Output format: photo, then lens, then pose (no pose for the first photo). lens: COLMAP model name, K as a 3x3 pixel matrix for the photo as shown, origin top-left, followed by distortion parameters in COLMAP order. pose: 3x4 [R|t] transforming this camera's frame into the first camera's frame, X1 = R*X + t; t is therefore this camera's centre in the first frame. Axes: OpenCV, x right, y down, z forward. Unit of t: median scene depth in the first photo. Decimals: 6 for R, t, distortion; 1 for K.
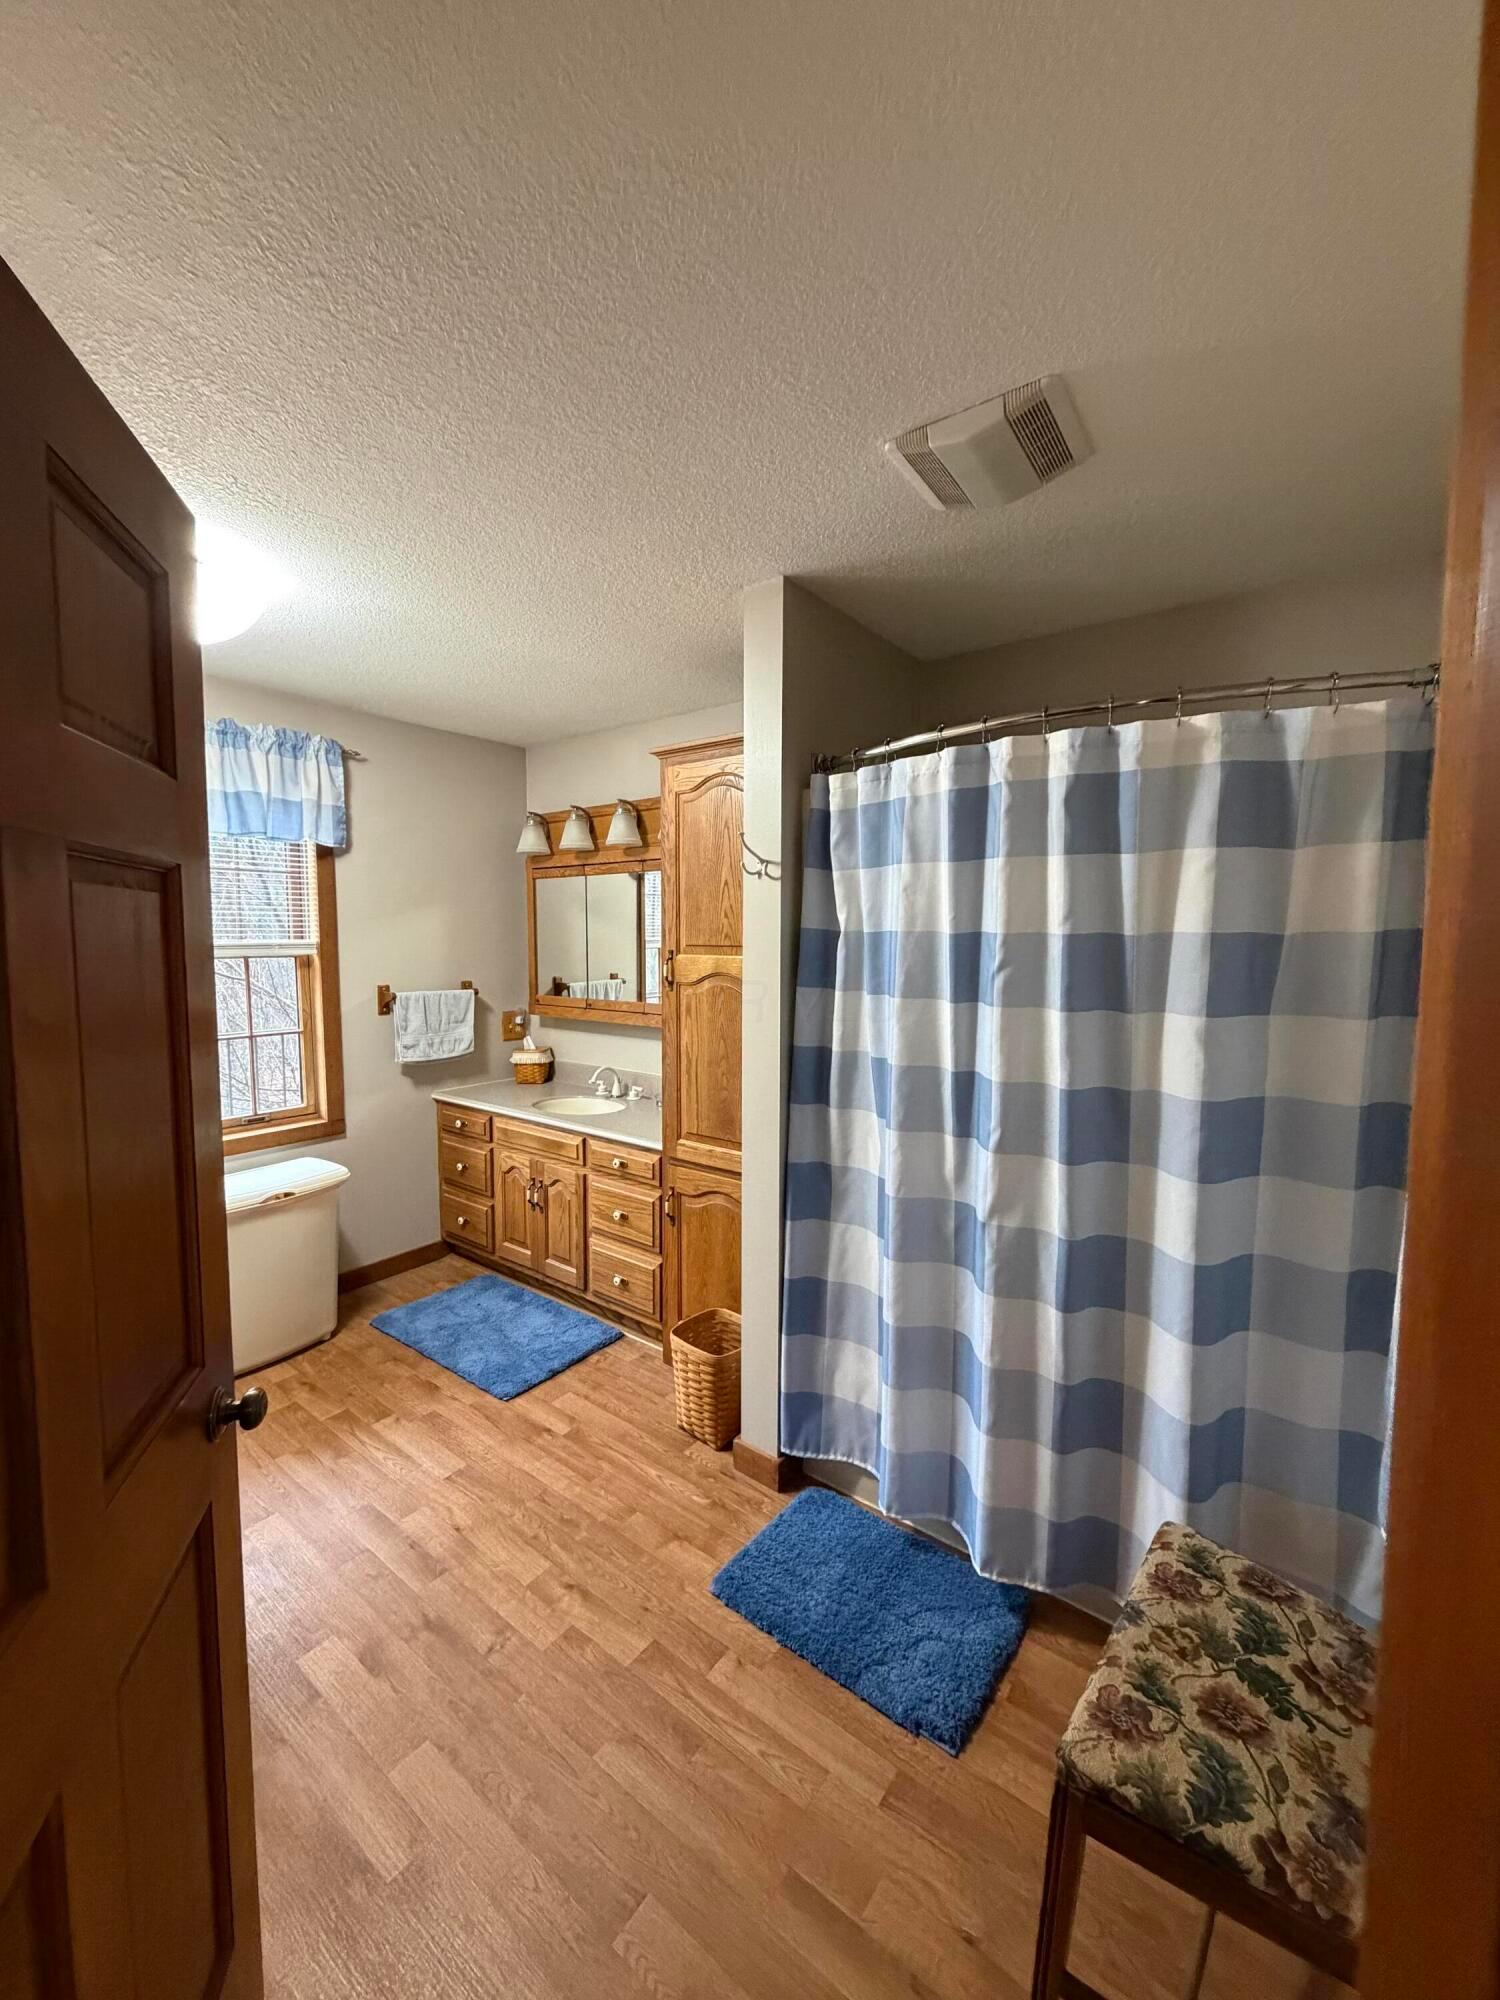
lens RADIAL K [[797.8, 0, 752.0], [0, 797.8, 996.3], [0, 0, 1]] dist [-0.002380, 0.000860]
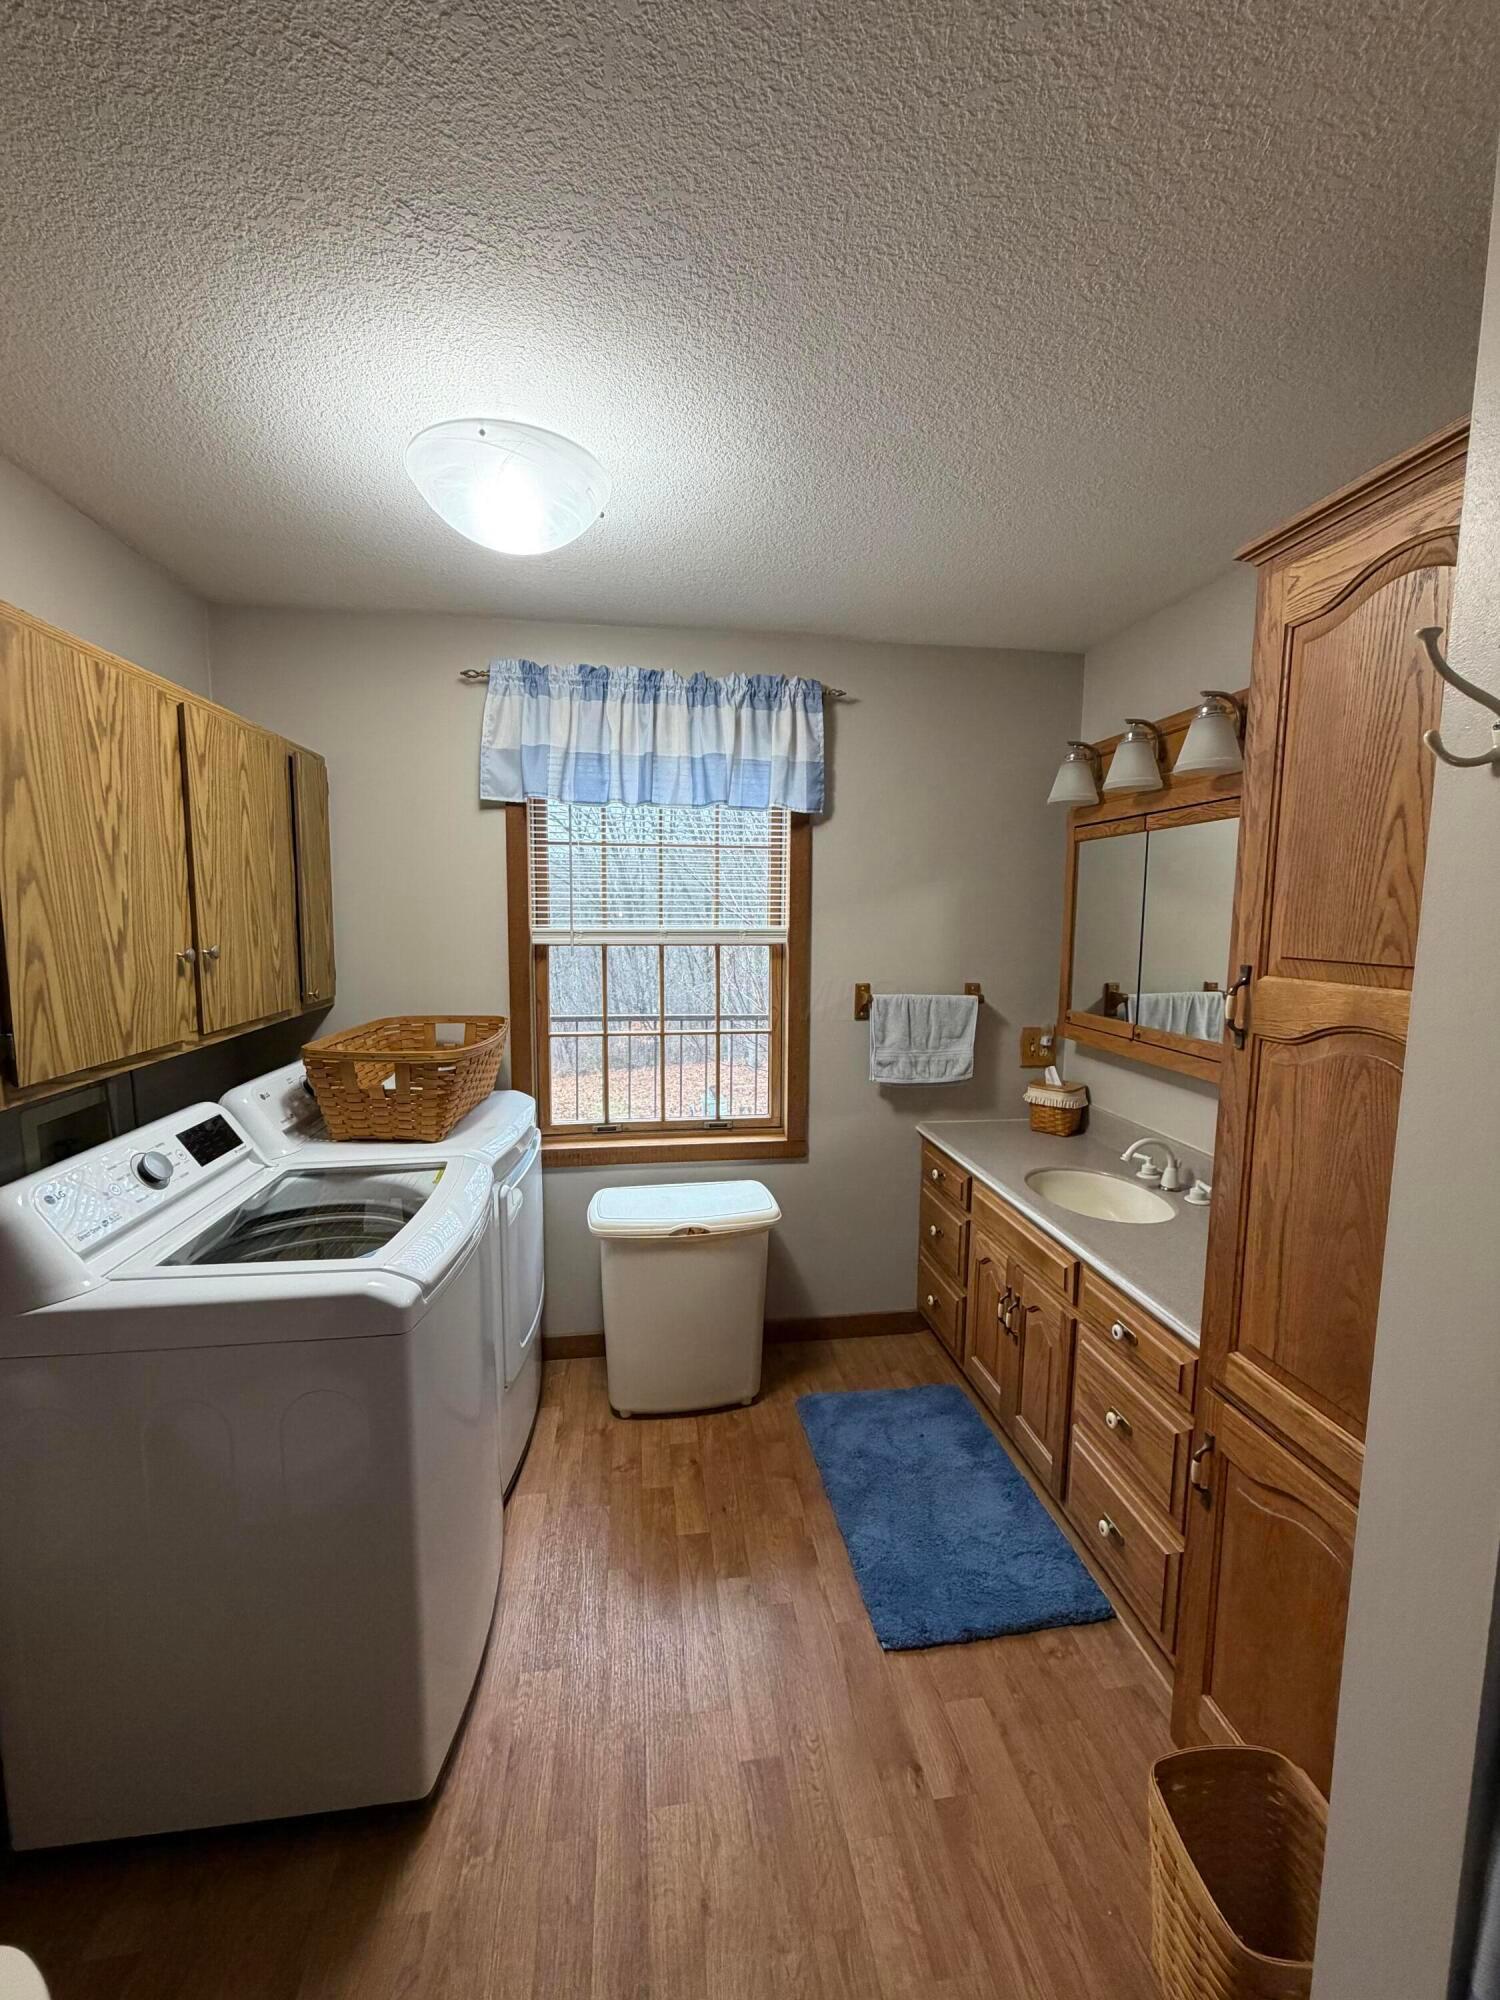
lens RADIAL K [[797.8, 0, 747.4], [0, 797.8, 995.1], [0, 0, 1]] dist [-0.002380, 0.000860]
pose [[0.714045, 0.078664, -0.695666, 0.015895], [-0.062330, 0.996865, 0.048746, -0.037415], [0.697319, 0.008554, 0.716710, 0.372686]]
